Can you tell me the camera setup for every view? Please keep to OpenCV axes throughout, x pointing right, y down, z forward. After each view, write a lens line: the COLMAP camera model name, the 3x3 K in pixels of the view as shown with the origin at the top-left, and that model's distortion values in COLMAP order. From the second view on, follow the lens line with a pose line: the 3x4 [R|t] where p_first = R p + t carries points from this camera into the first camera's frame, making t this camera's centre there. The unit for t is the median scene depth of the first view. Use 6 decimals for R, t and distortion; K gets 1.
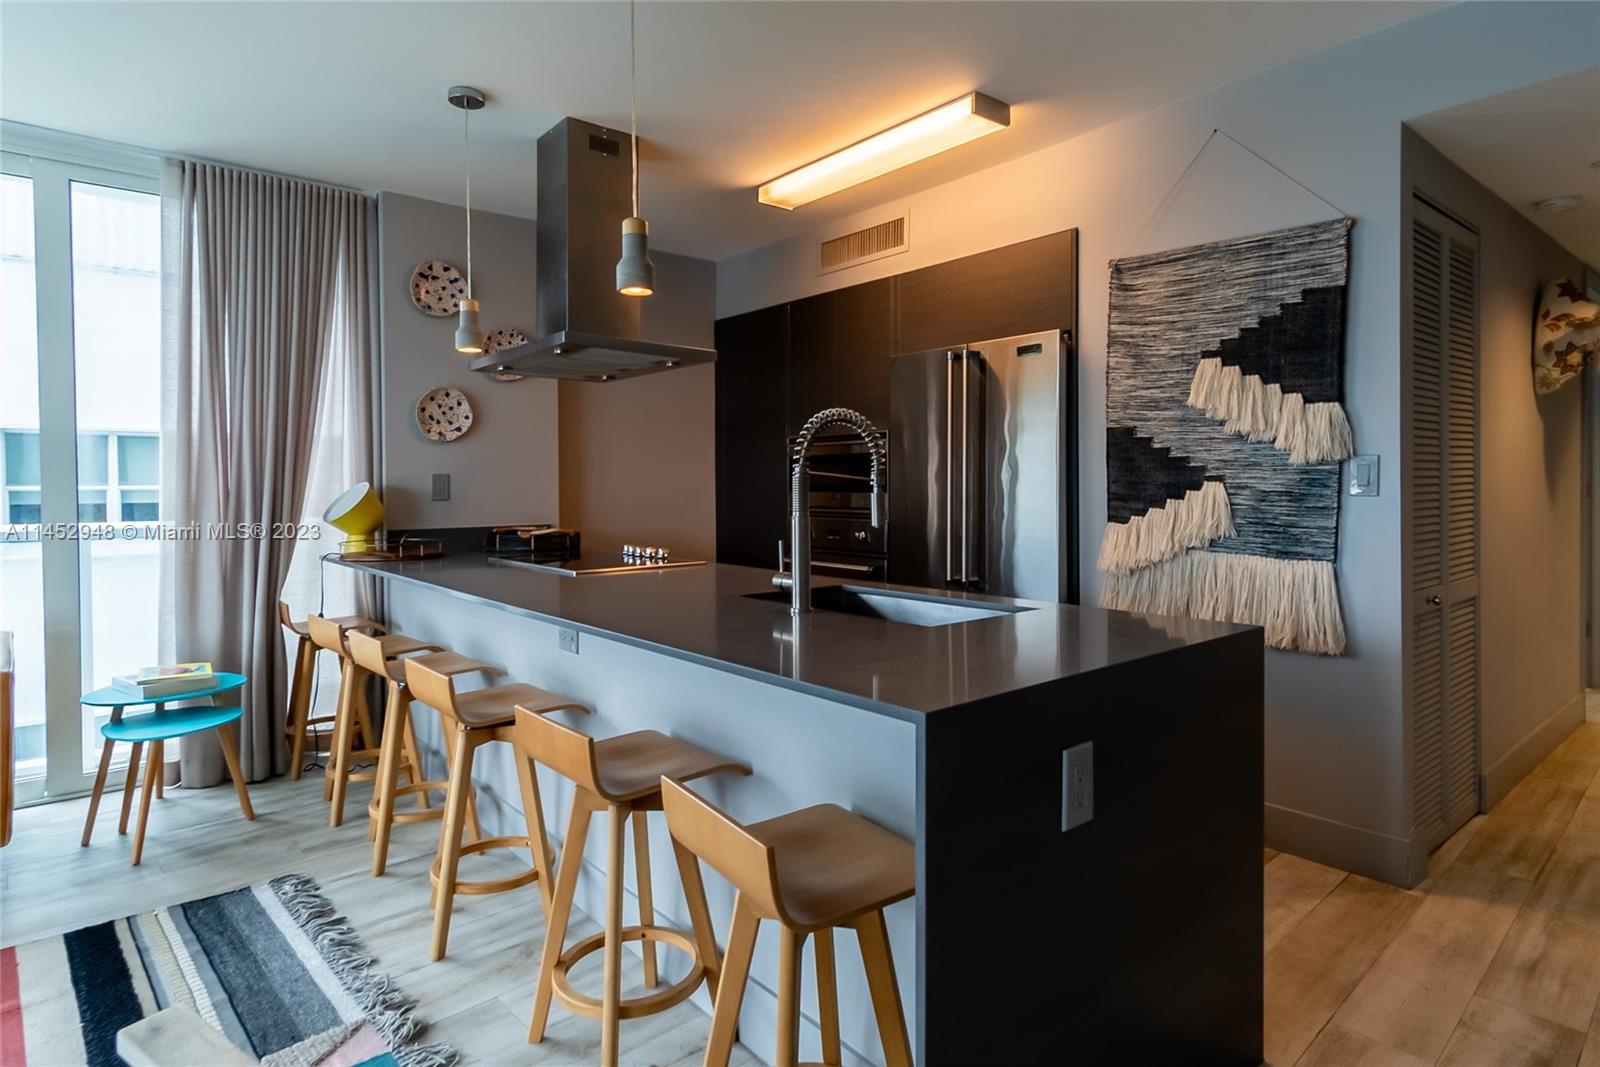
lens RADIAL K [[878.1, 0, 831.3], [0, 878.1, 494.1], [0, 0, 1]] dist [0.003602, 0.003291]
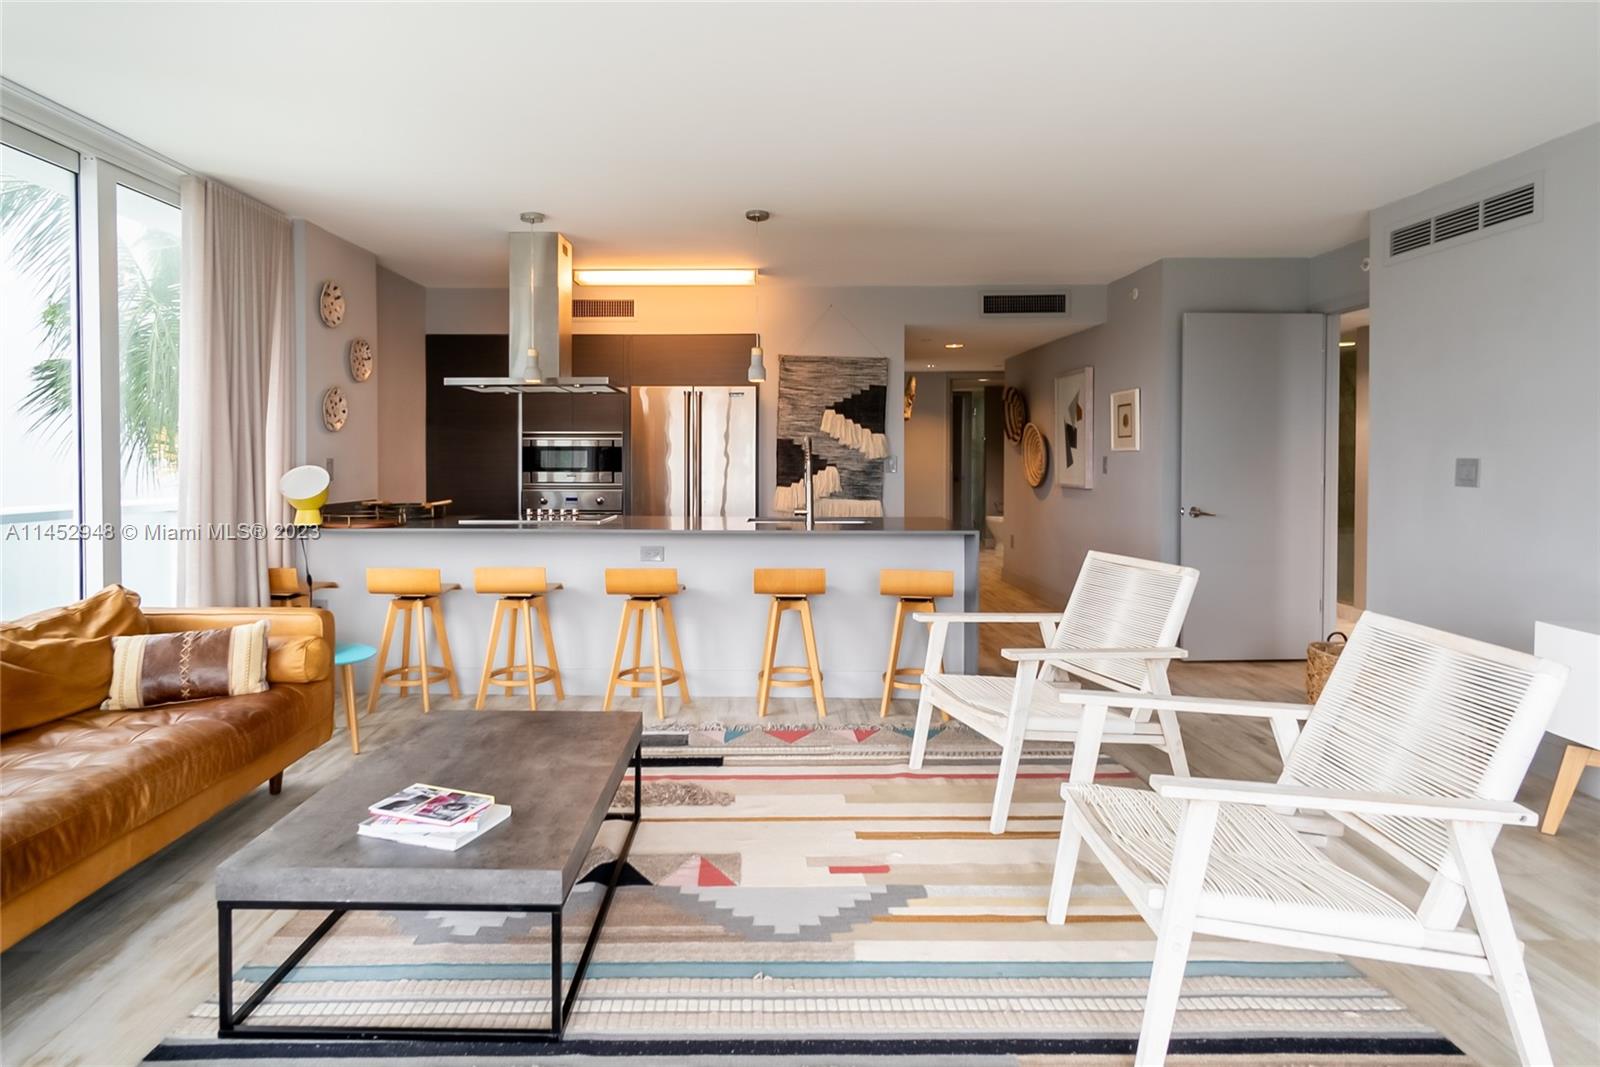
lens RADIAL K [[878.1, 0, 783.4], [0, 878.1, 466.1], [0, 0, 1]] dist [0.003602, 0.003291]
pose [[0.659860, -0.000169, 0.751389, -1.116416], [0.004805, 0.999980, -0.003994, -0.005961], [-0.751373, 0.006246, 0.659848, -0.302198]]
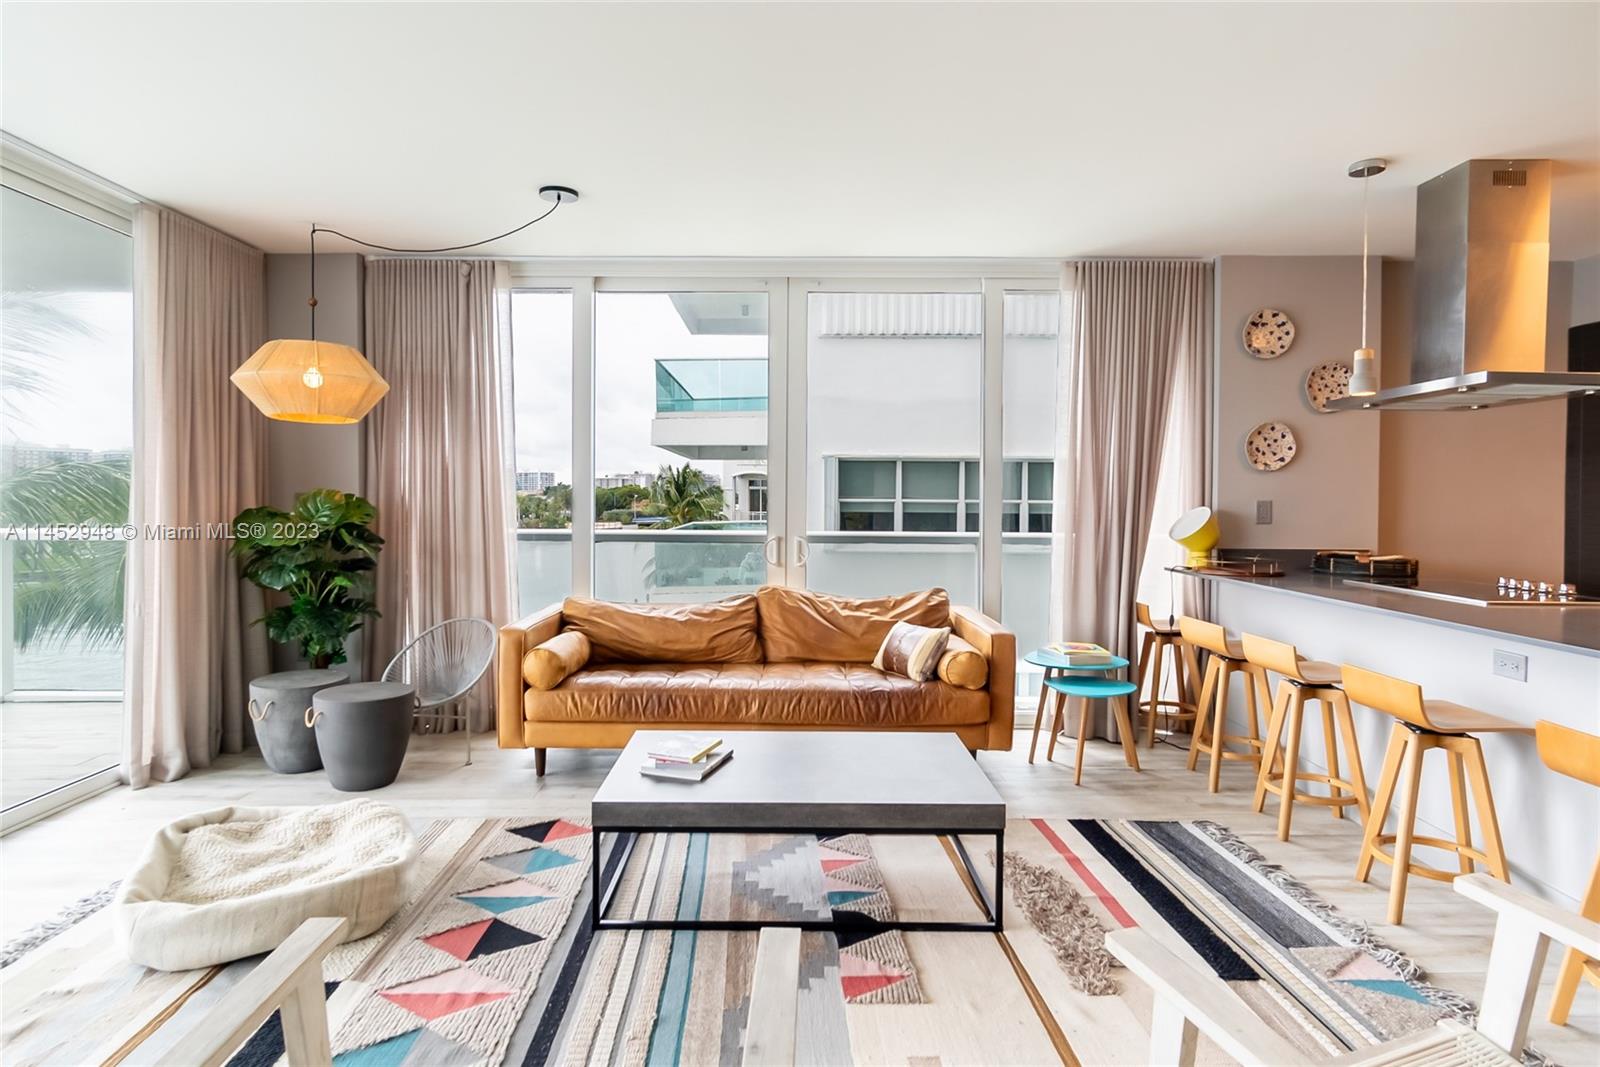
lens RADIAL K [[878.1, 0, 778.7], [0, 878.1, 507.0], [0, 0, 1]] dist [0.003602, 0.003291]
pose [[0.745055, 0.018500, -0.666747, -0.191500], [-0.017886, 0.999810, 0.007755, -0.014249], [0.666764, 0.006147, 0.745244, -0.285508]]
